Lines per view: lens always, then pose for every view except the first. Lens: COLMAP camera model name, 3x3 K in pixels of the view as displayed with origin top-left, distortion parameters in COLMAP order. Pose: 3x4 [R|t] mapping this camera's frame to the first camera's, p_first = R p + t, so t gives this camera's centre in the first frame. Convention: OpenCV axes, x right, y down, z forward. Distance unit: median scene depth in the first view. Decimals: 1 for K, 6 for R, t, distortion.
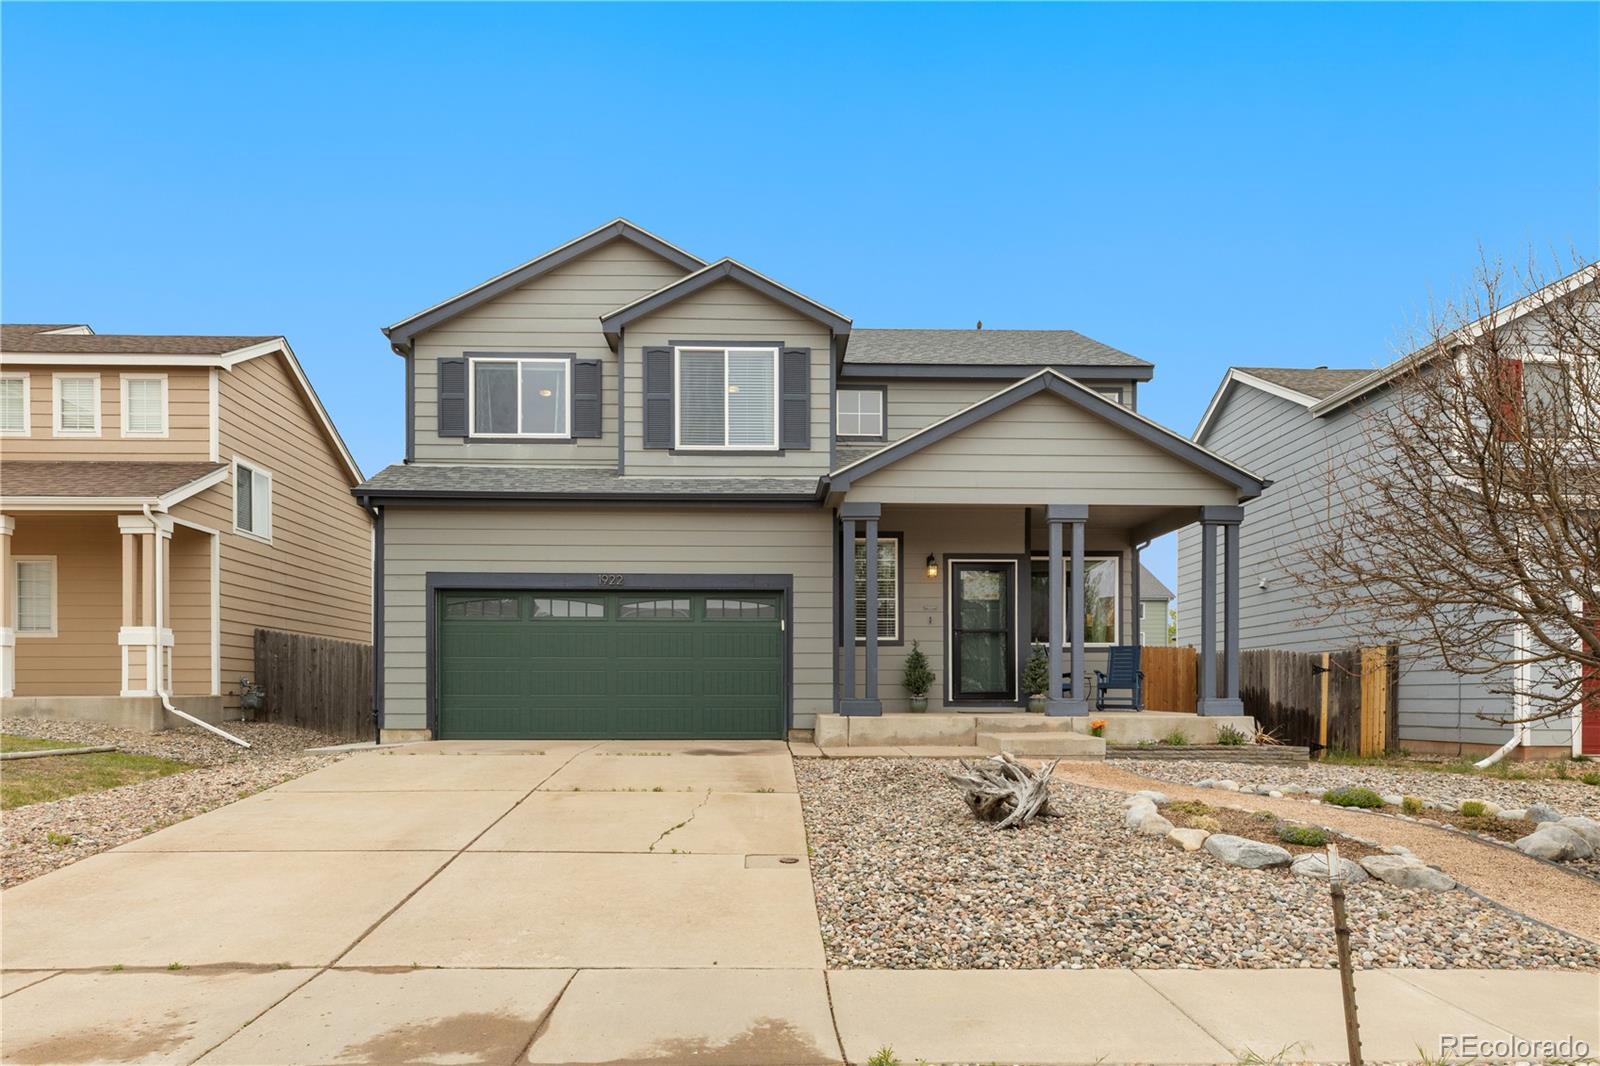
lens RADIAL K [[998.3, 0, 803.4], [0, 998.3, 539.9], [0, 0, 1]] dist [0.006088, -0.000184]
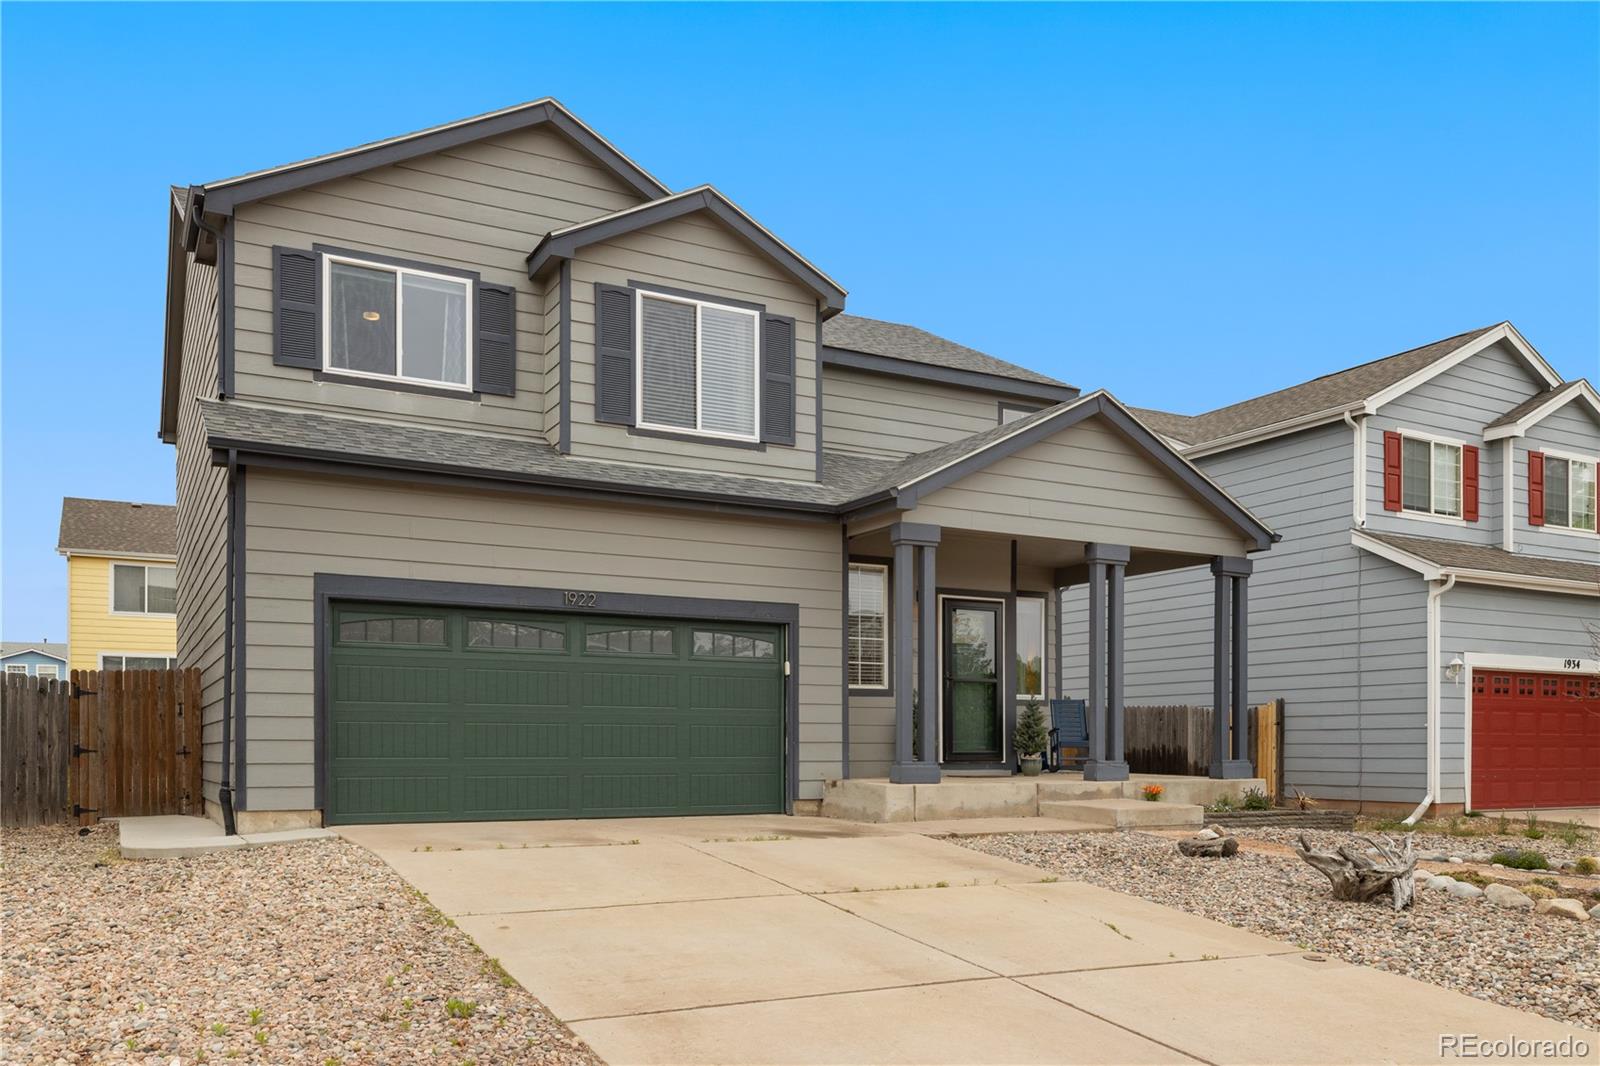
lens RADIAL K [[1266.3, 0, 794.9], [0, 1266.3, 538.2], [0, 0, 1]] dist [0.003394, 0.002774]
pose [[0.890265, 0.074765, 0.449264, -0.445674], [-0.072679, 0.997115, -0.021916, 0.004430], [-0.449606, -0.013141, 0.893130, 0.099987]]
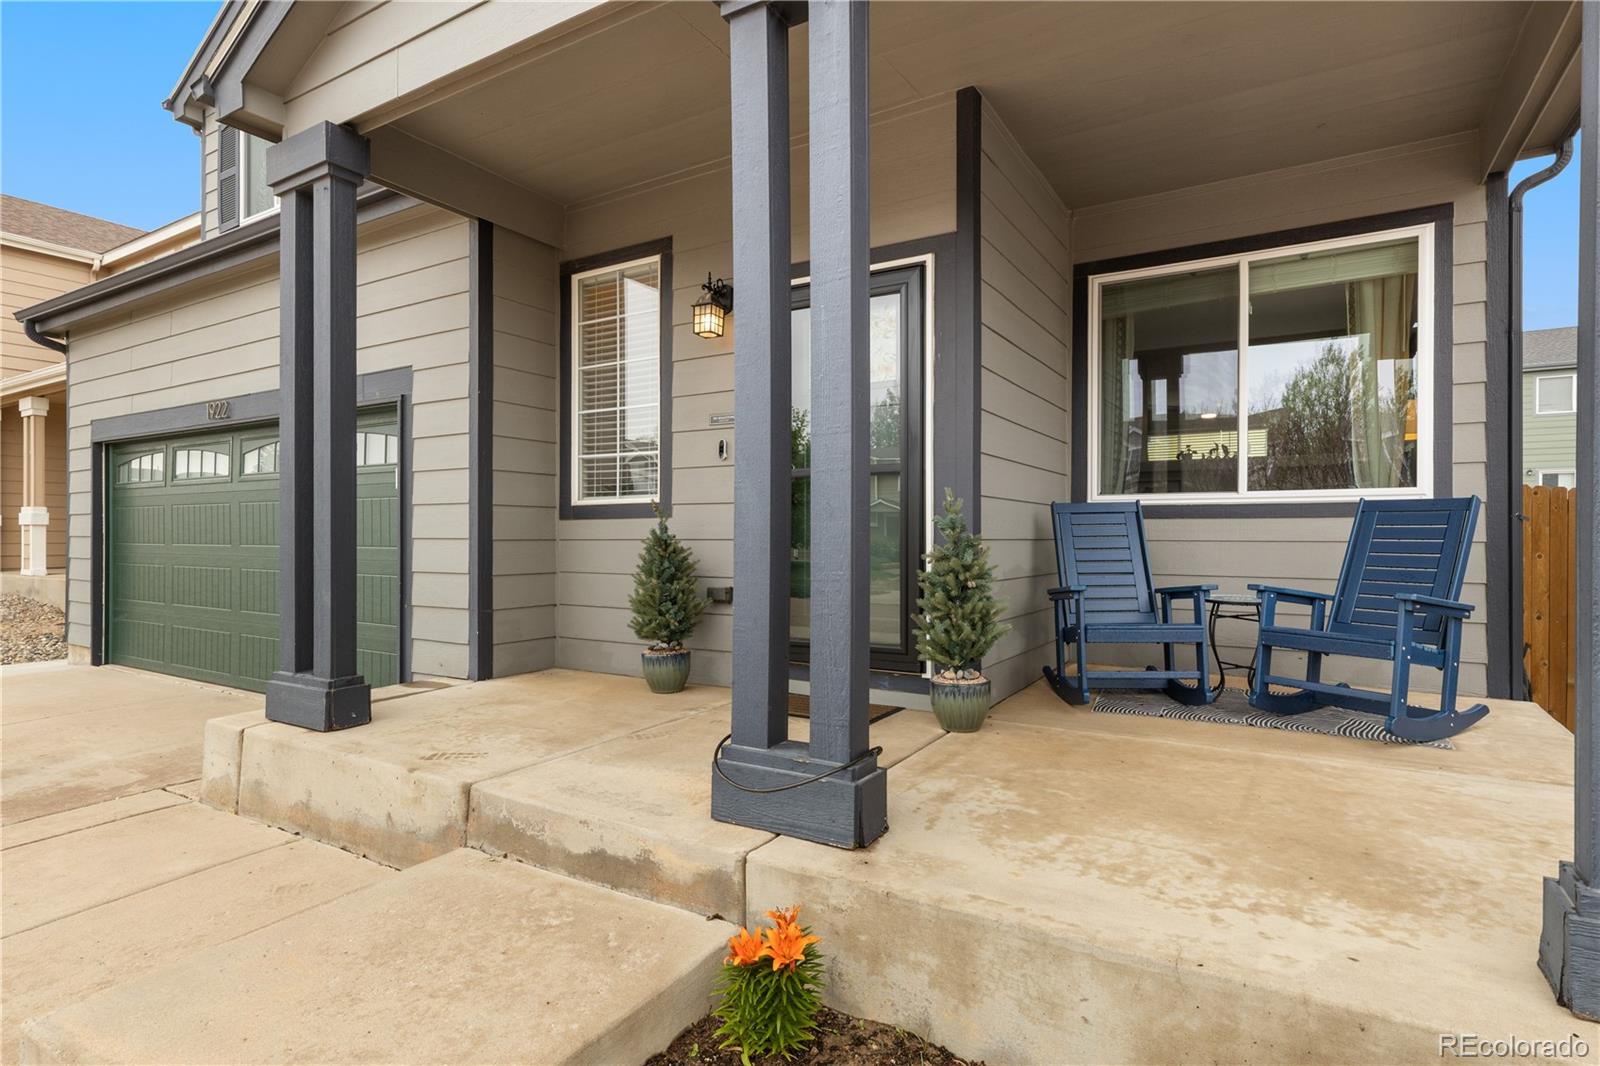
lens RADIAL K [[817.0, 0, 809.5], [0, 817.0, 517.1], [0, 0, 1]] dist [0.000907, -0.000477]
pose [[0.837592, -0.006439, -0.546258, 0.326419], [0.084359, 0.989461, 0.117688, 0.070348], [0.539743, -0.144656, 0.829308, 0.742388]]
